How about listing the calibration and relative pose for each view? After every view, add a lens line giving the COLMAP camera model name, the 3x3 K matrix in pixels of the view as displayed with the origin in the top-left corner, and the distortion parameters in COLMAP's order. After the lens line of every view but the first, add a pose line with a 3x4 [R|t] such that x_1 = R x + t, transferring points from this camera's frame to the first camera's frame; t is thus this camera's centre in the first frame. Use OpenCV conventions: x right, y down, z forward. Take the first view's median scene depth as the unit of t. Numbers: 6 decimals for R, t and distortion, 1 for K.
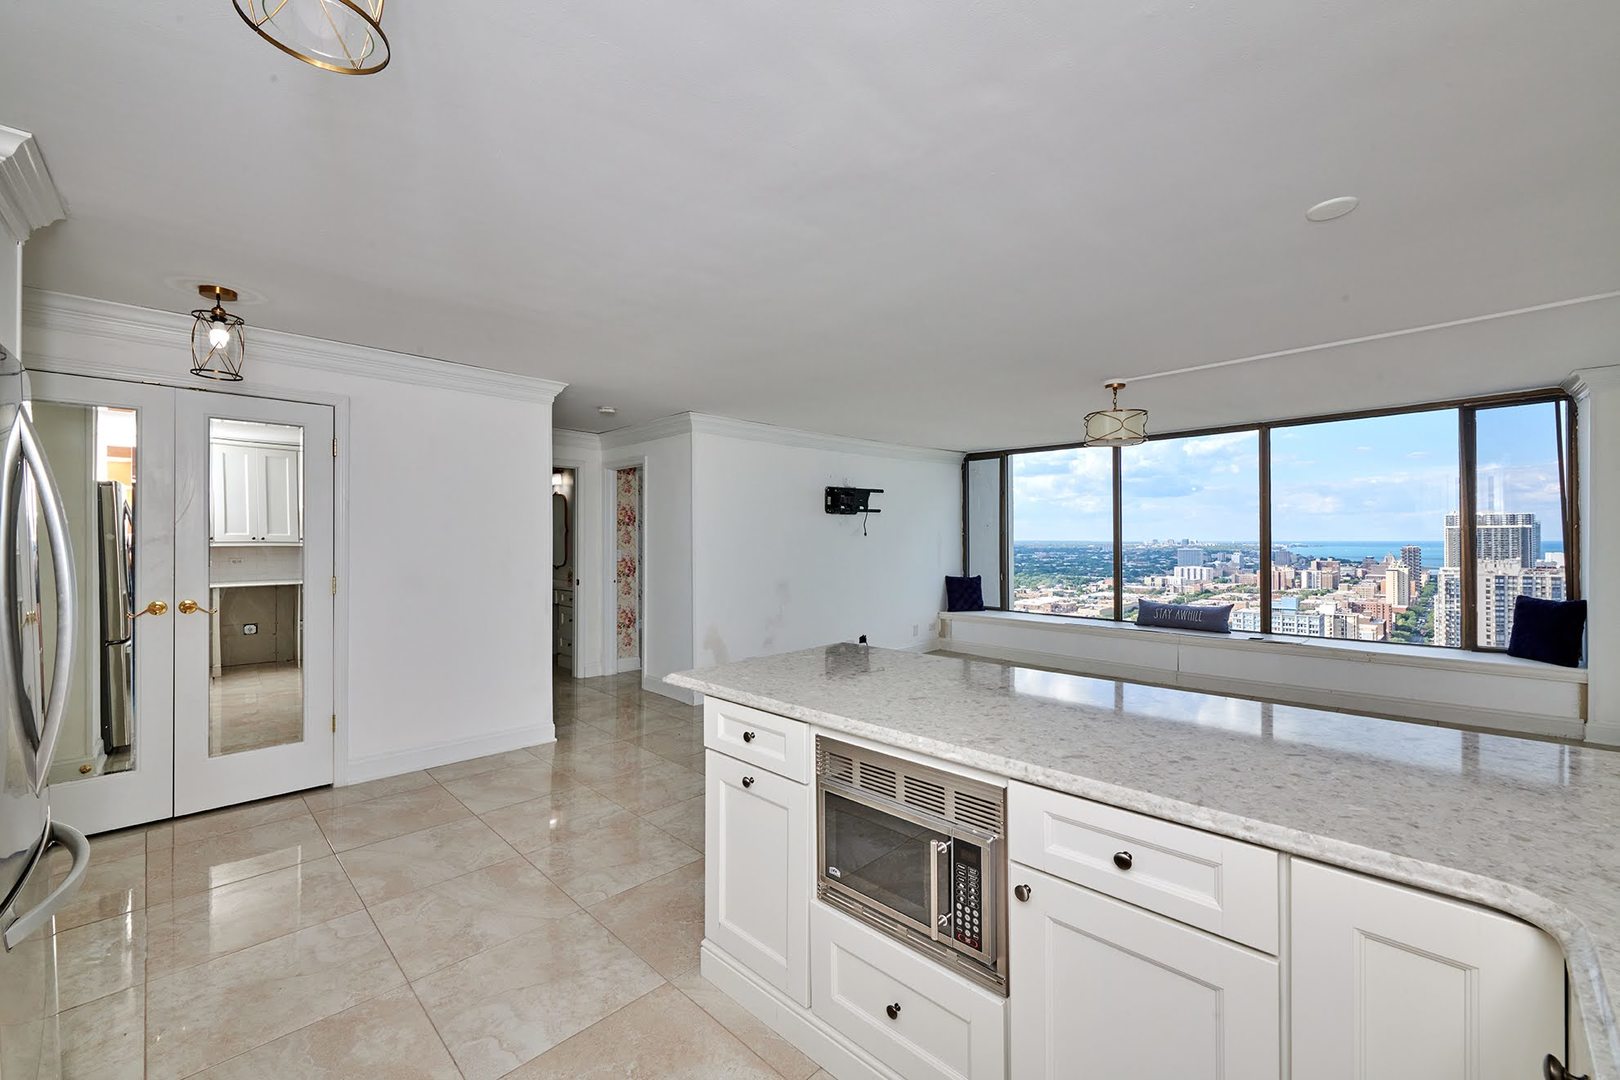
lens RADIAL K [[645.7, 0, 813.5], [0, 645.7, 542.3], [0, 0, 1]] dist [0.000064, 0.000091]
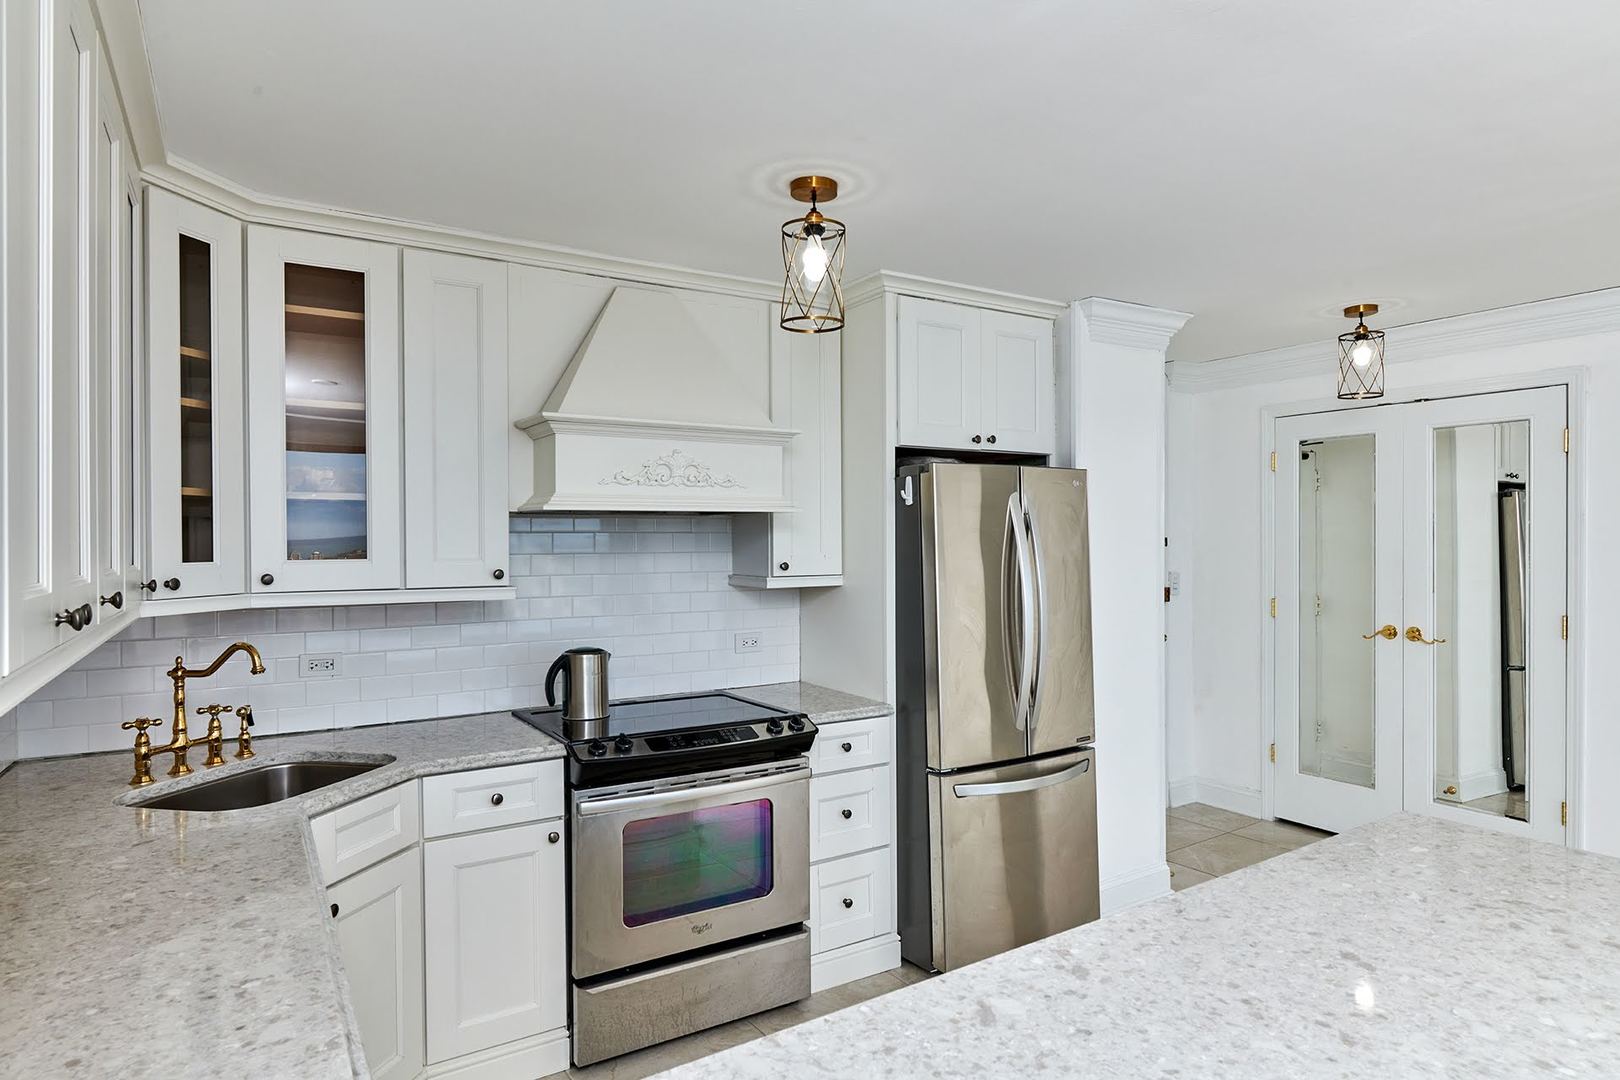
lens RADIAL K [[925.2, 0, 812.1], [0, 925.2, 545.9], [0, 0, 1]] dist [-0.002515, -0.002361]
pose [[-0.218027, 0.010924, -0.975882, 0.602094], [0.001555, 0.999940, 0.010846, -0.049916], [0.975942, 0.000848, -0.218030, 0.492608]]
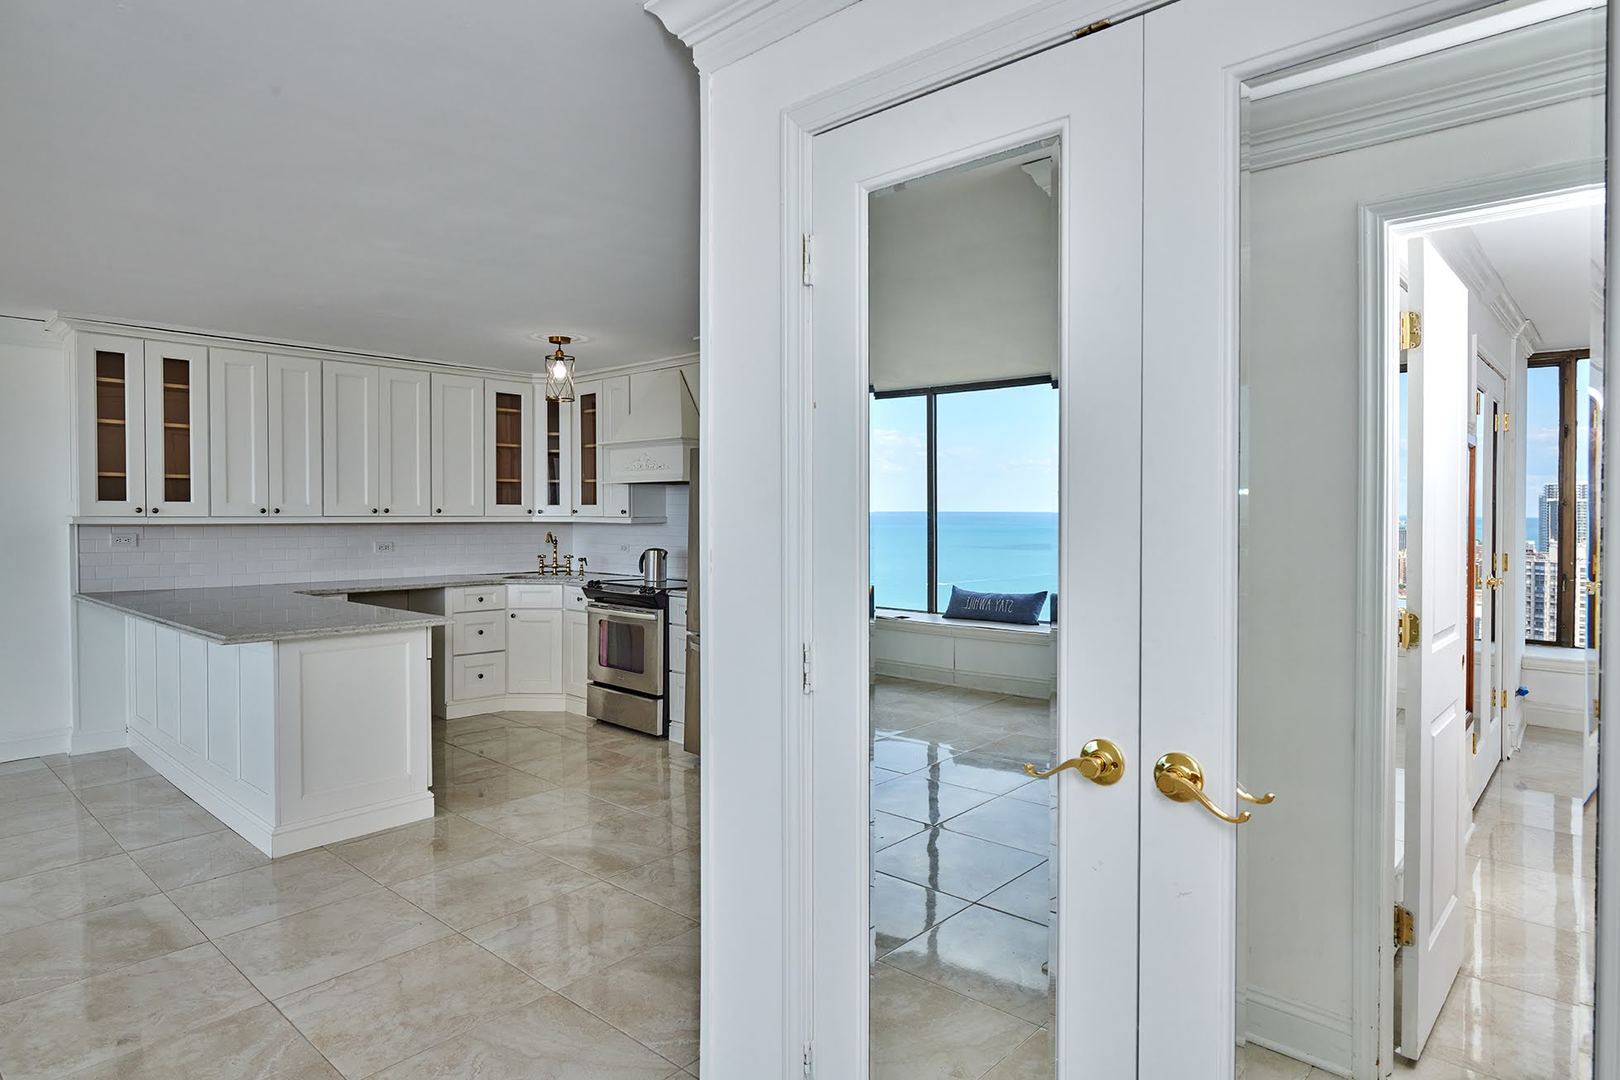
lens RADIAL K [[911.3, 0, 811.6], [0, 911.3, 534.4], [0, 0, 1]] dist [-0.000204, 0.000330]
pose [[-0.999162, 0.000919, -0.040917, -0.688400], [-0.000228, 0.999607, 0.028021, -0.016174], [0.040926, 0.028007, -0.998770, 2.254031]]
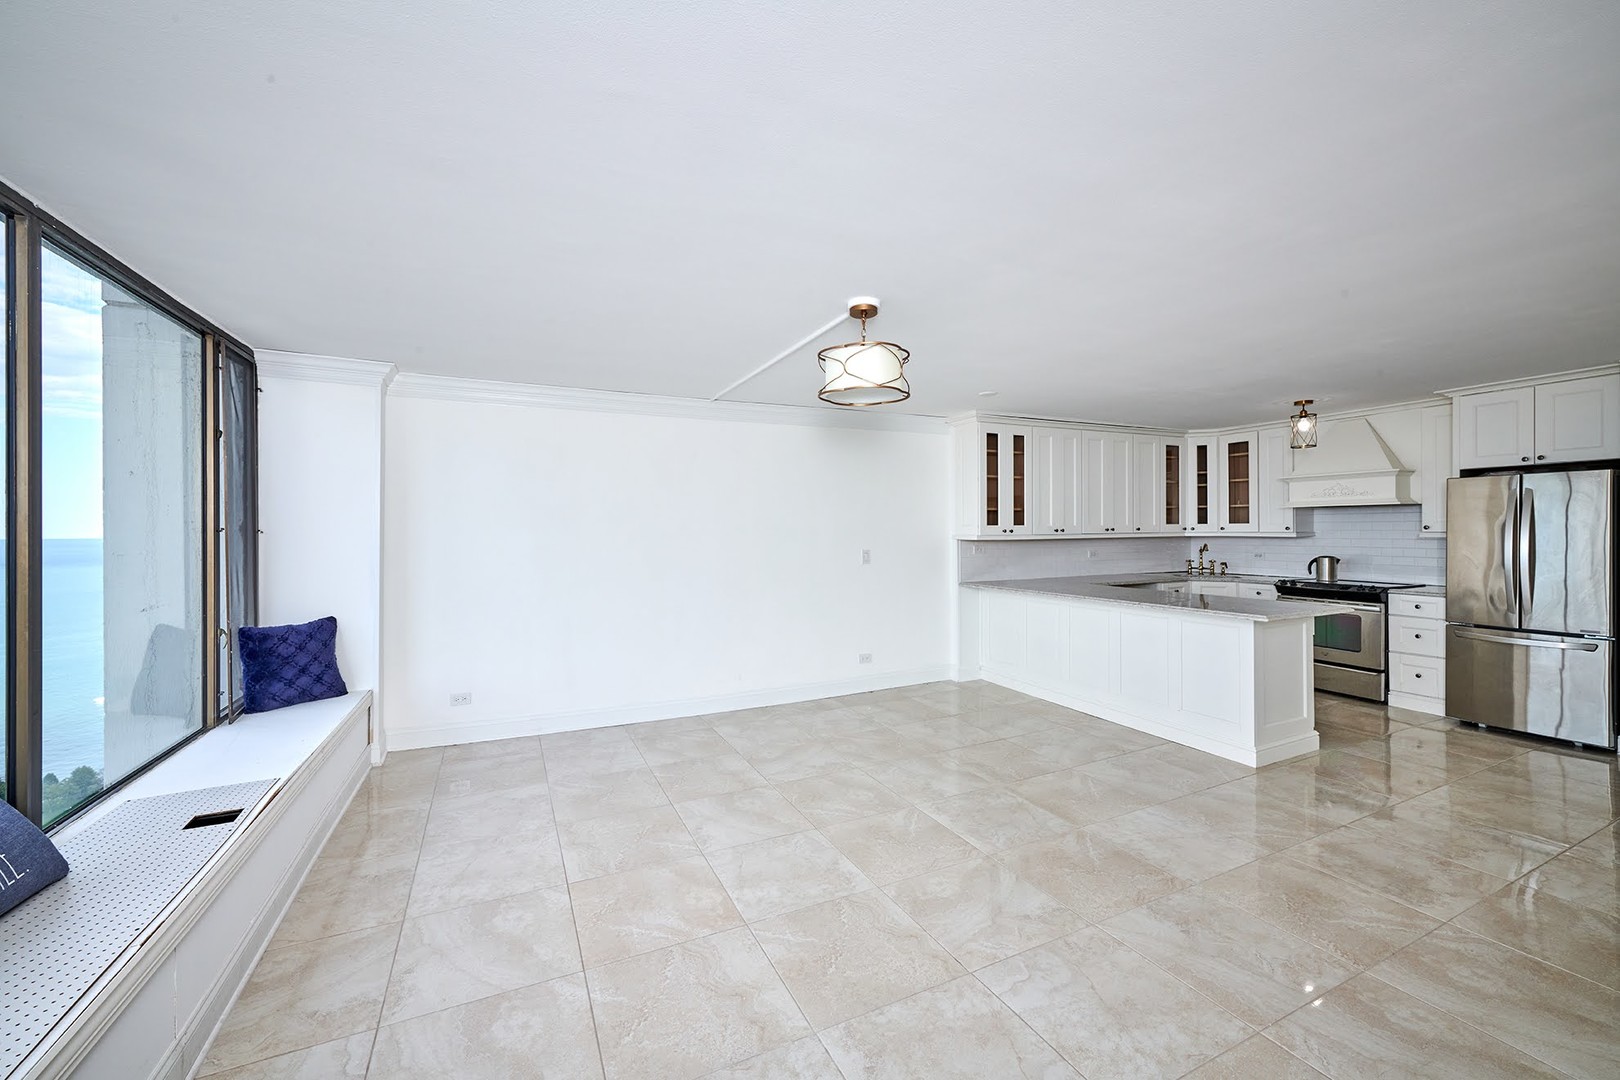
lens RADIAL K [[643.5, 0, 810.7], [0, 643.5, 532.0], [0, 0, 1]] dist [0.001793, 0.000398]
pose [[-0.940580, 0.009282, 0.339444, 0.466201], [0.012919, 0.999881, 0.008454, -0.035280], [-0.339325, 0.012337, -0.940588, 2.522875]]
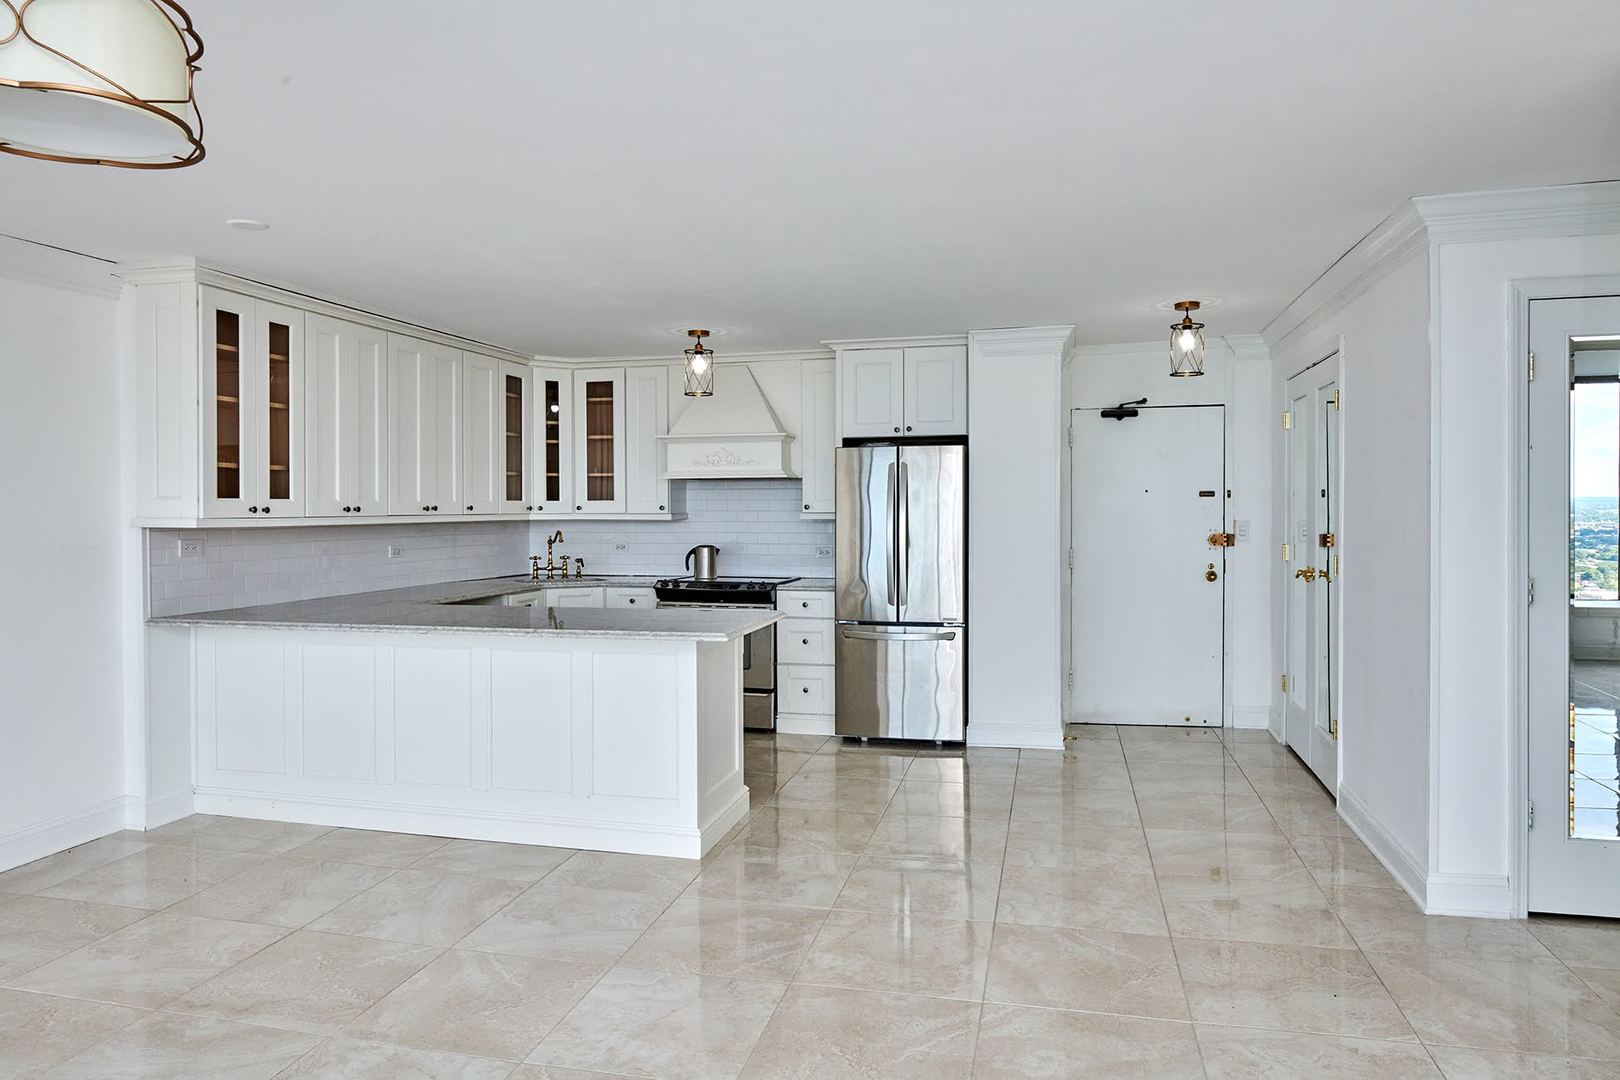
lens RADIAL K [[1036.2, 0, 815.2], [0, 1036.2, 520.4], [0, 0, 1]] dist [-0.004354, -0.000863]
pose [[-0.856157, 0.012561, -0.516563, 0.667505], [0.003306, 0.999817, 0.018833, -0.024525], [0.516705, 0.014417, -0.856042, 2.270725]]
